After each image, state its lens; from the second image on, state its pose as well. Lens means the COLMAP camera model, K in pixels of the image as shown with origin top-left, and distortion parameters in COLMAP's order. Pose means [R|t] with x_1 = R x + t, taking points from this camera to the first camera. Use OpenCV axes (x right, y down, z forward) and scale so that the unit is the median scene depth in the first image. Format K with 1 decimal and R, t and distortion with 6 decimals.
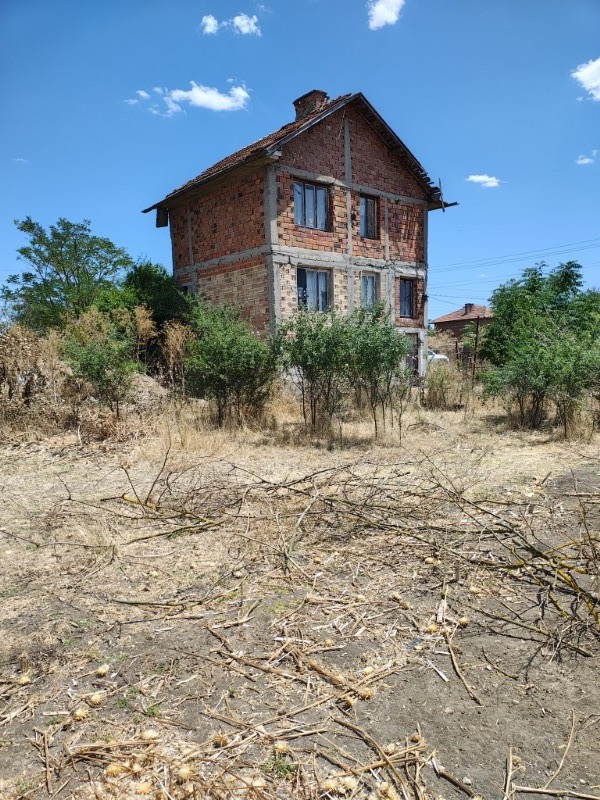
lens RADIAL K [[645.1, 0, 141.0], [0, 645.1, 454.3], [0, 0, 1]] dist [-0.001234, -0.037466]
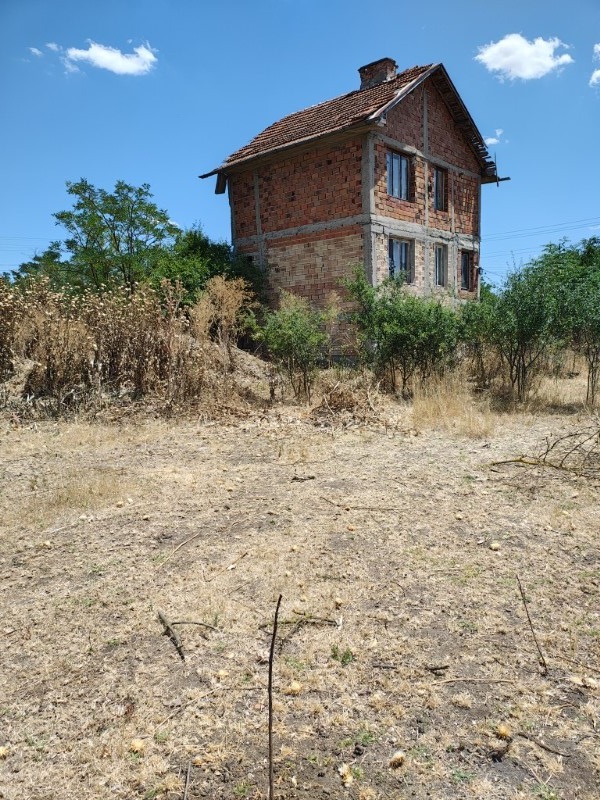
lens RADIAL K [[681.1, 0, 135.4], [0, 681.1, 453.1], [0, 0, 1]] dist [0.028199, -0.058800]
pose [[0.986761, -0.031668, 0.159057, -0.296541], [0.028878, 0.999386, 0.019819, 0.009809], [-0.159587, -0.014963, 0.987070, 0.013150]]
